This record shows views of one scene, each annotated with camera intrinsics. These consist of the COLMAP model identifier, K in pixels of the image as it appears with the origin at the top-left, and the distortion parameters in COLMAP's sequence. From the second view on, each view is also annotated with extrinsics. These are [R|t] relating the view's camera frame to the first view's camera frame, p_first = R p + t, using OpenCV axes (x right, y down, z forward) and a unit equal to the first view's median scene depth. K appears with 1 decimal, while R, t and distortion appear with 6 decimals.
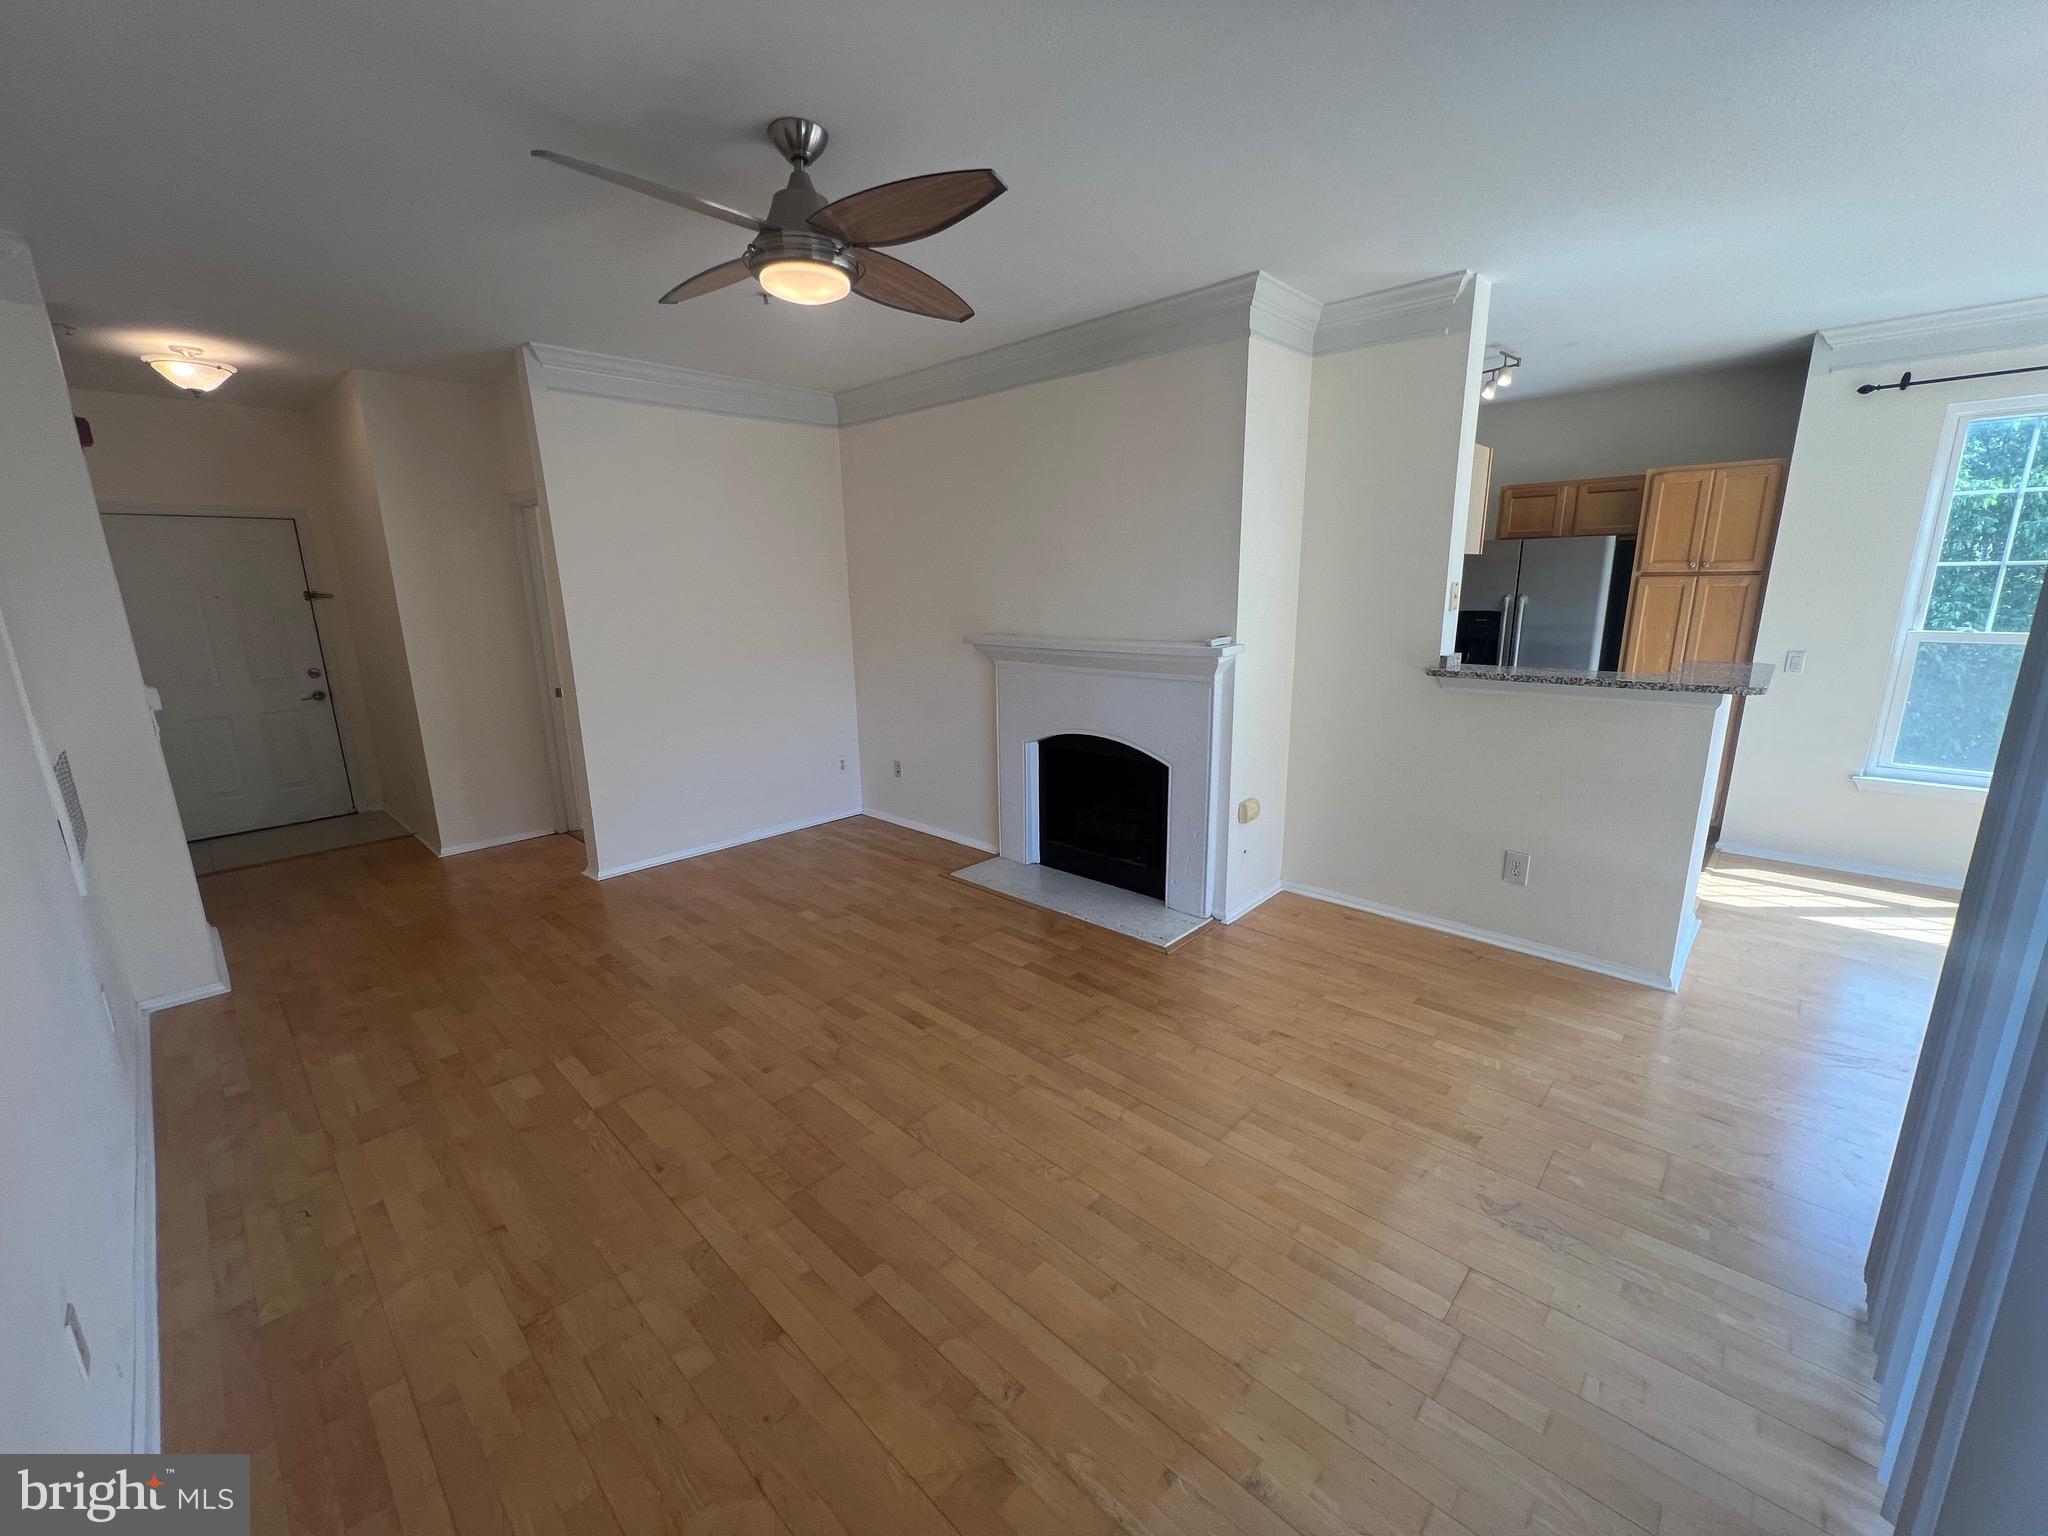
lens RADIAL K [[818.8, 0, 1024.0], [0, 818.8, 768.0], [0, 0, 1]] dist [-0.002534, -0.000141]
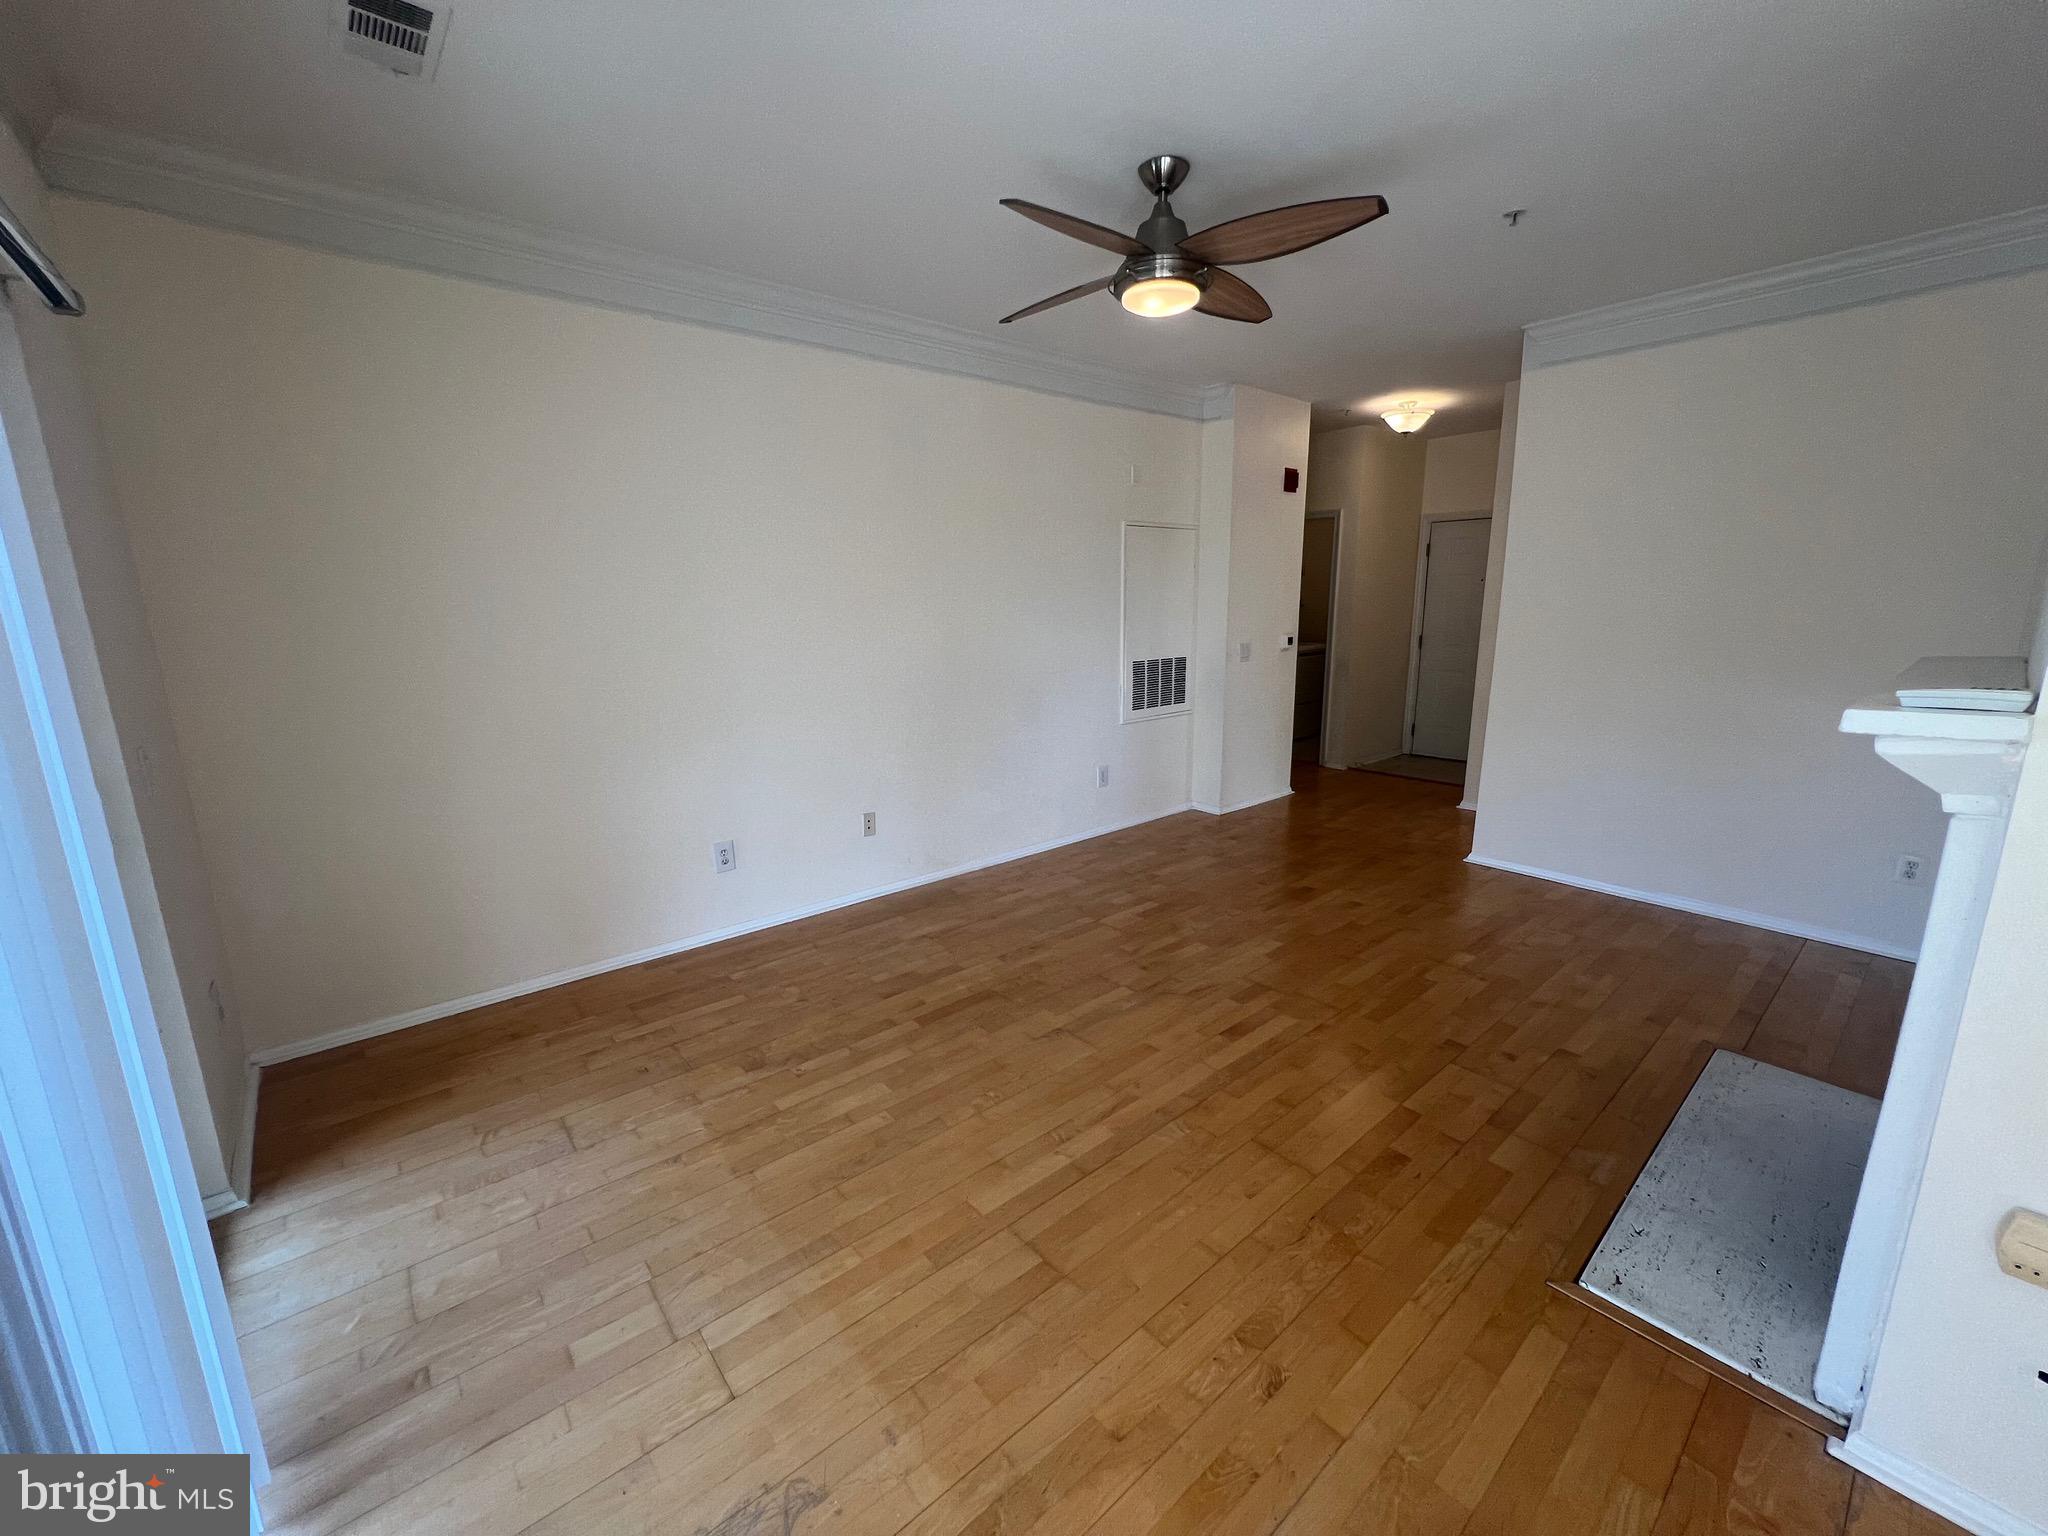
lens RADIAL K [[818.8, 0, 1024.0], [0, 818.8, 768.0], [0, 0, 1]] dist [-0.002534, -0.000141]
pose [[-0.105745, 0.223005, -0.969065, 0.734087], [-0.210576, 0.947406, 0.240999, -0.149733], [0.971841, 0.229546, -0.053224, 0.744944]]
